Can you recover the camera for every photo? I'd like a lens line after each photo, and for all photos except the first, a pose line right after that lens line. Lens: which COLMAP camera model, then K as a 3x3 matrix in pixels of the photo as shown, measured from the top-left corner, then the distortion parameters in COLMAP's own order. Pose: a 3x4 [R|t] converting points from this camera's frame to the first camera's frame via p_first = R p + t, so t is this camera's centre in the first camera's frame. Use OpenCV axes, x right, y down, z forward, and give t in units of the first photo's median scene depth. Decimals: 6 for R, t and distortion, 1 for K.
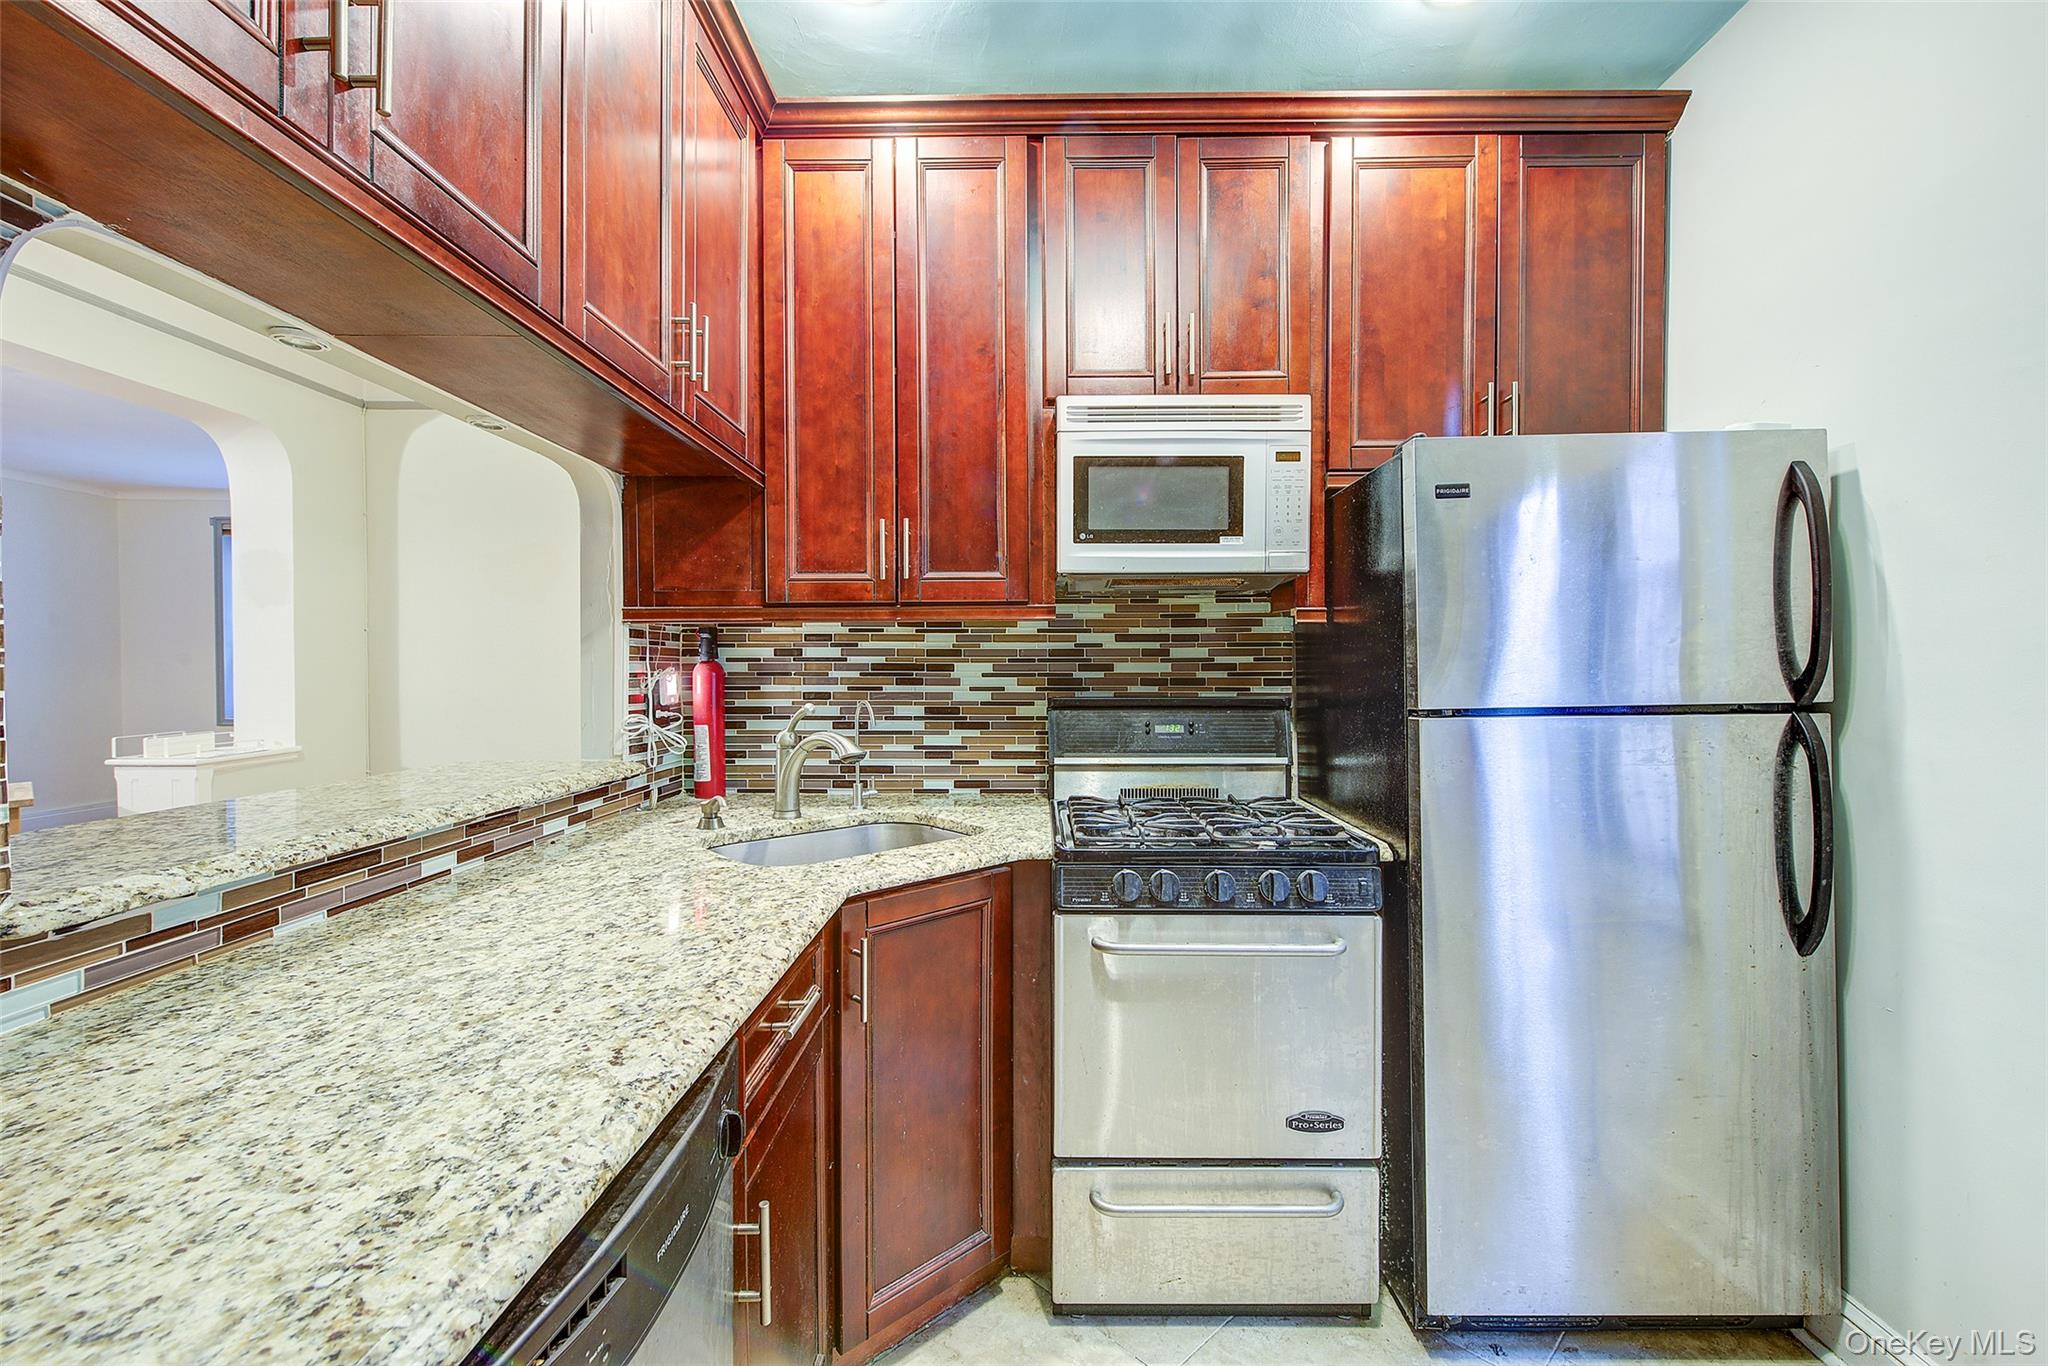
lens RADIAL K [[860.5, 0, 1025.3], [0, 860.5, 674.4], [0, 0, 1]] dist [0.001101, -0.000837]
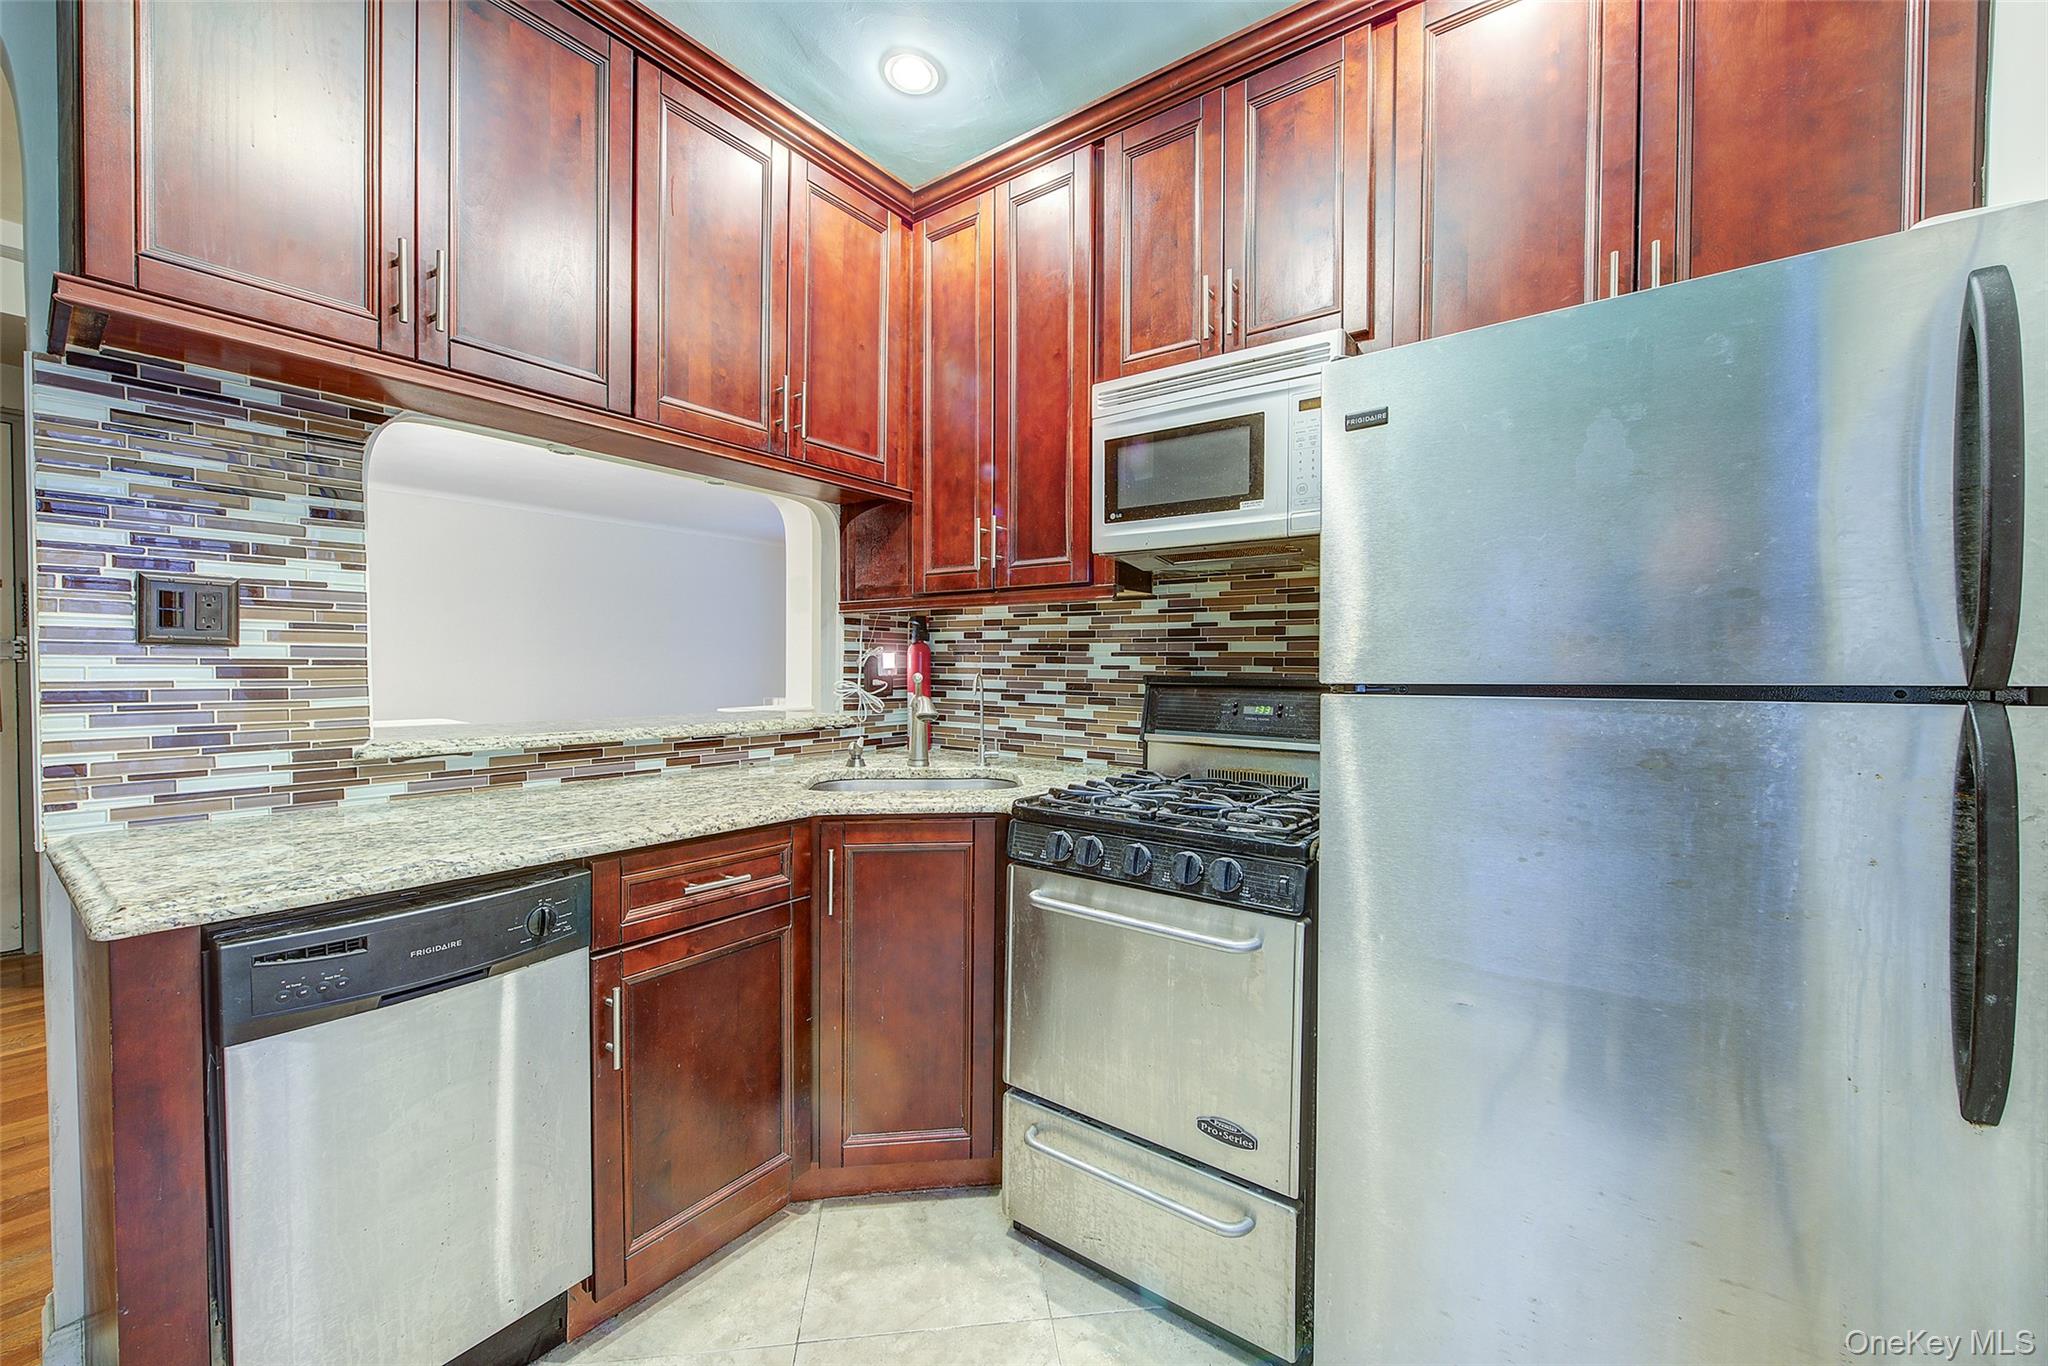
lens RADIAL K [[819.3, 0, 1020.0], [0, 819.3, 676.1], [0, 0, 1]] dist [0.001363, -0.001466]
pose [[0.804058, 0.017372, -0.594297, 0.536613], [-0.014976, 0.999848, 0.008966, 0.023511], [0.594362, 0.001691, 0.804196, 0.132382]]
